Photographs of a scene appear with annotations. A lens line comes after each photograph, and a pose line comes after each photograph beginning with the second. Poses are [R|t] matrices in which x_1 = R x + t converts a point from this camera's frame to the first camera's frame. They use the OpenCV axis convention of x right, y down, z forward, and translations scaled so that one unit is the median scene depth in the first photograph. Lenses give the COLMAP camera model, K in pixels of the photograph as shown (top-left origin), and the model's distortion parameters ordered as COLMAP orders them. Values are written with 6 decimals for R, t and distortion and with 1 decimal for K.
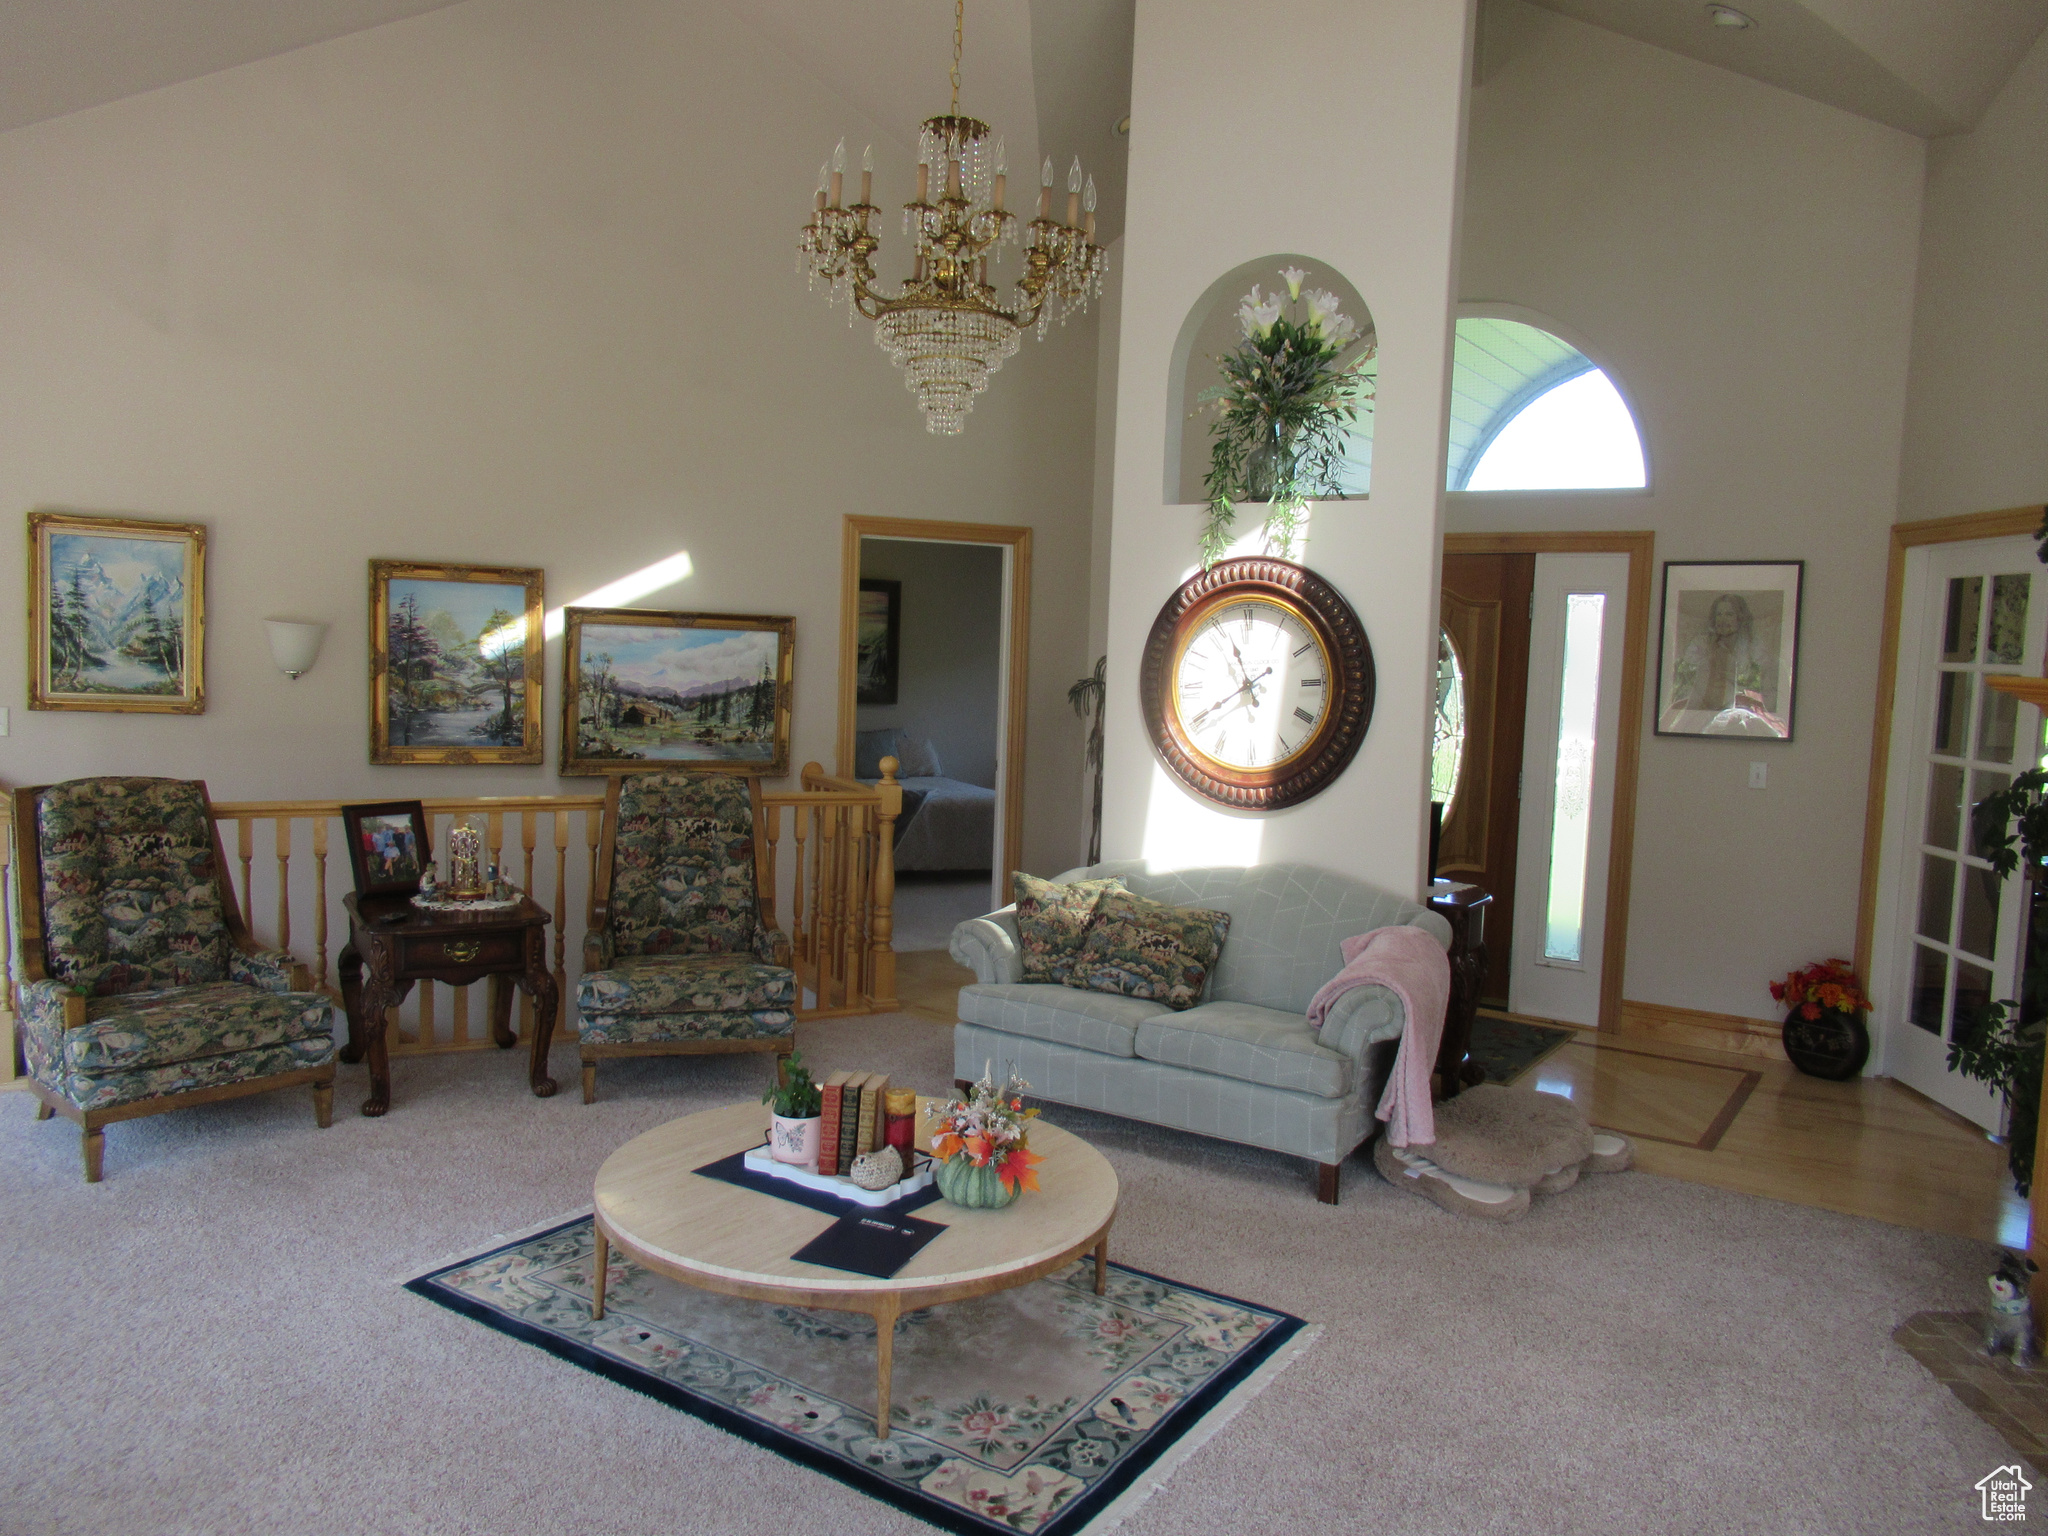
lens RADIAL K [[1528.0, 0, 1027.0], [0, 1528.0, 770.4], [0, 0, 1]] dist [-0.007601, 0.015642]
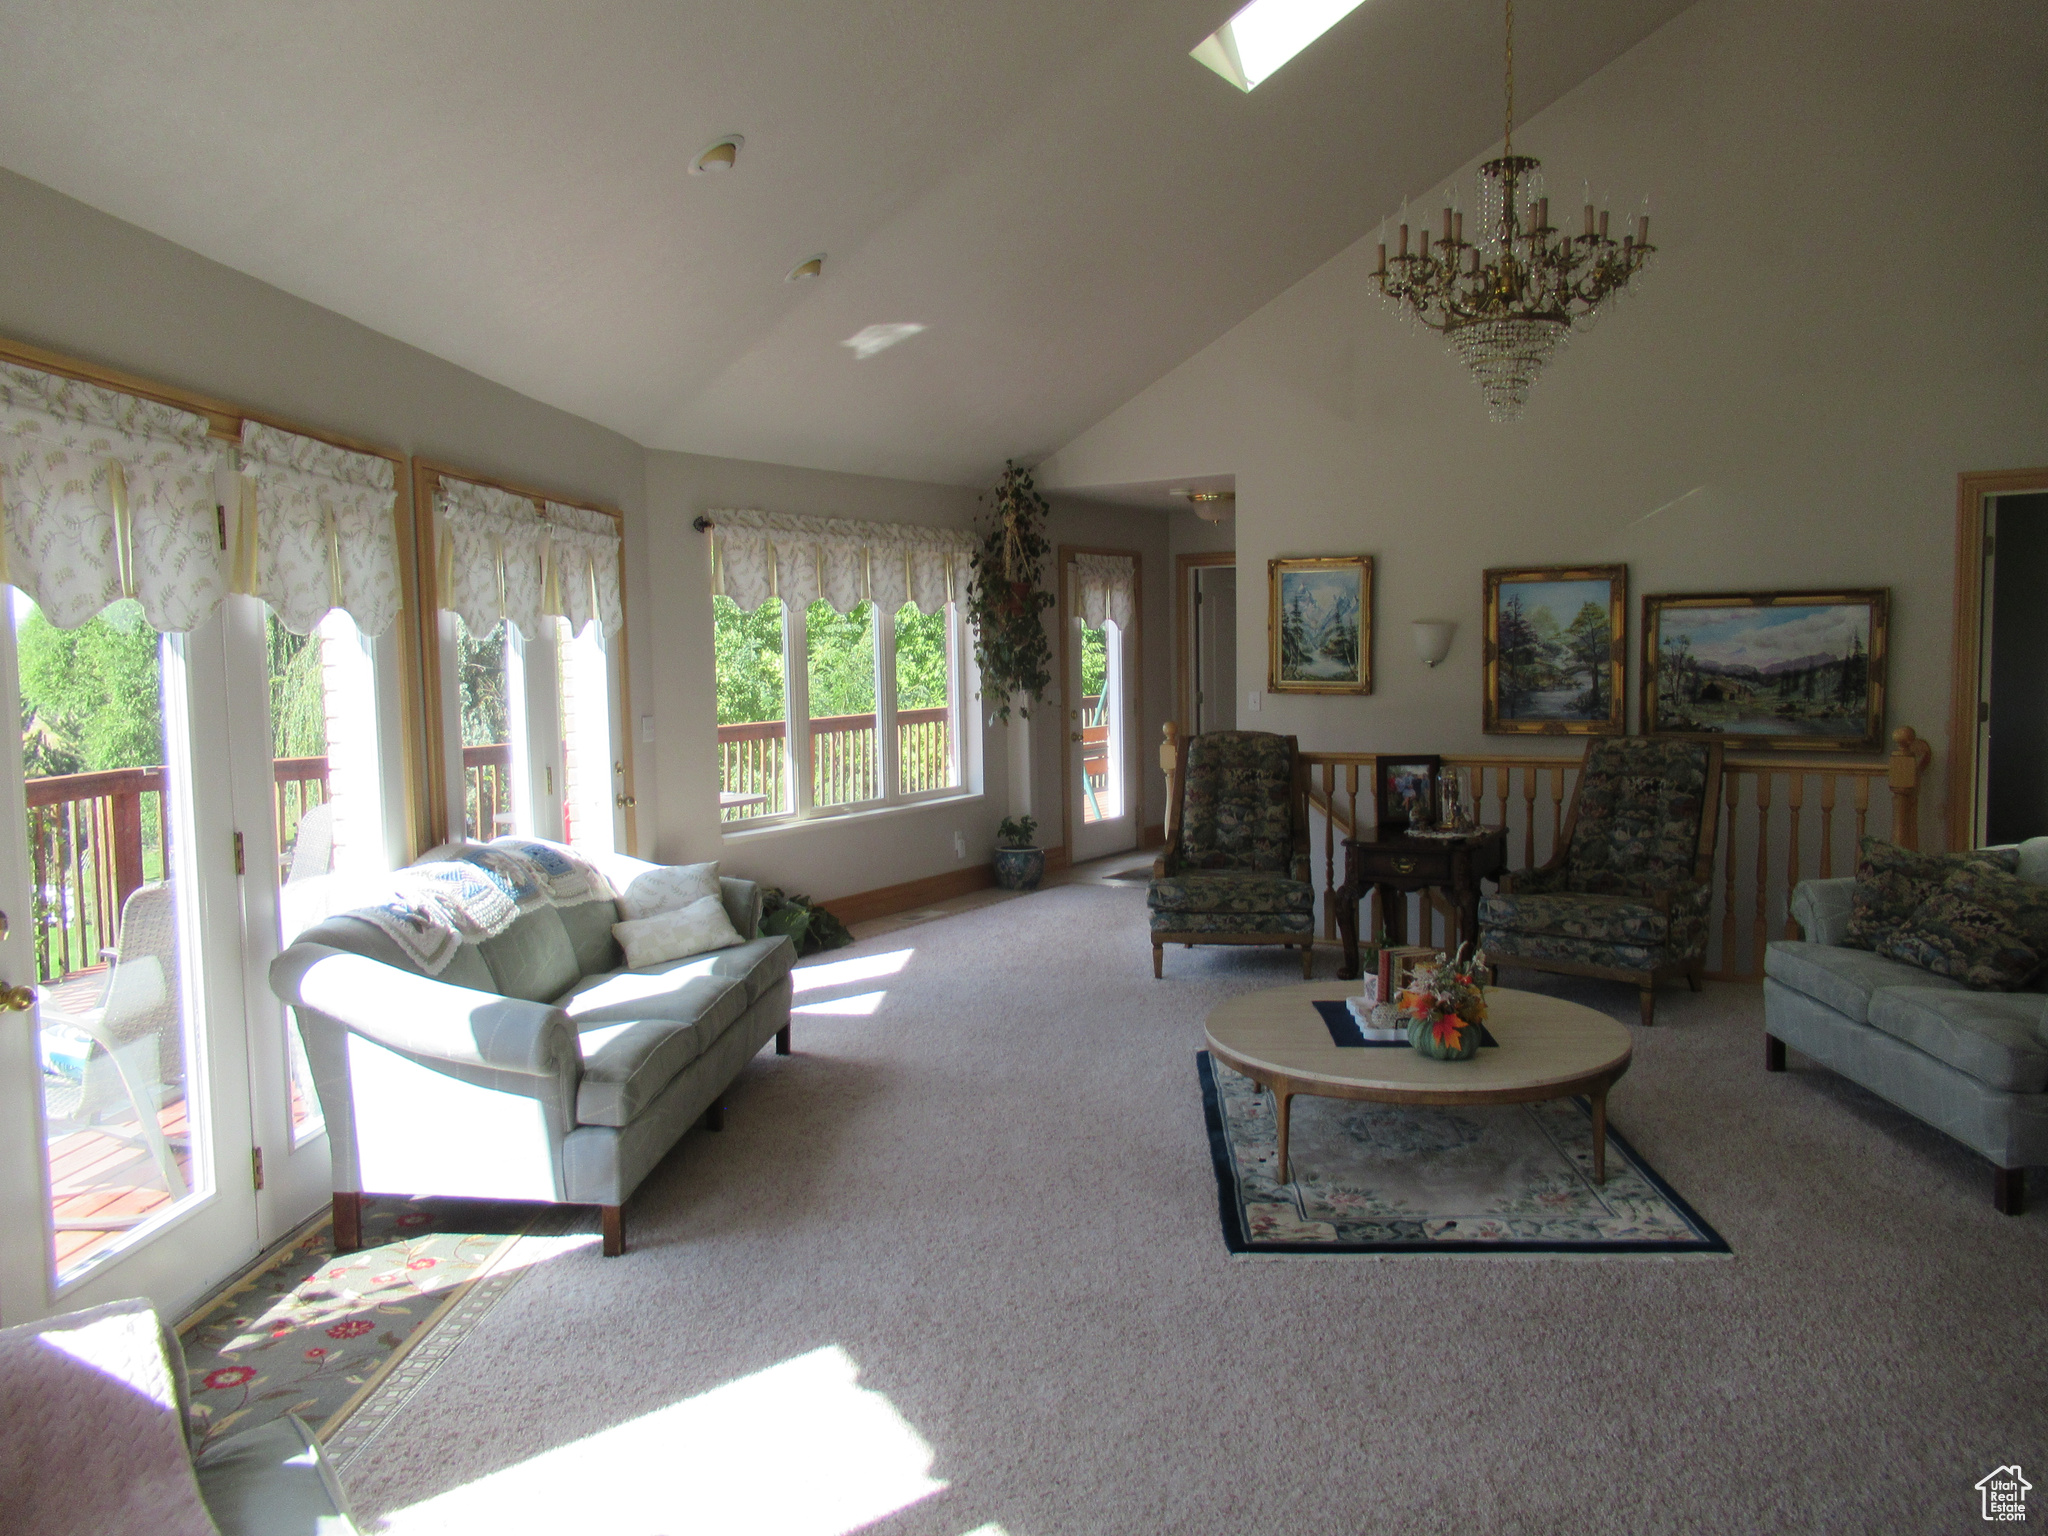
lens RADIAL K [[1528.0, 0, 1030.0], [0, 1528.0, 767.7], [0, 0, 1]] dist [-0.007601, 0.015642]
pose [[0.499902, 0.020379, -0.865842, 0.537371], [-0.034770, 0.999389, 0.003448, 0.037559], [0.865384, 0.028382, 0.500305, 0.061759]]
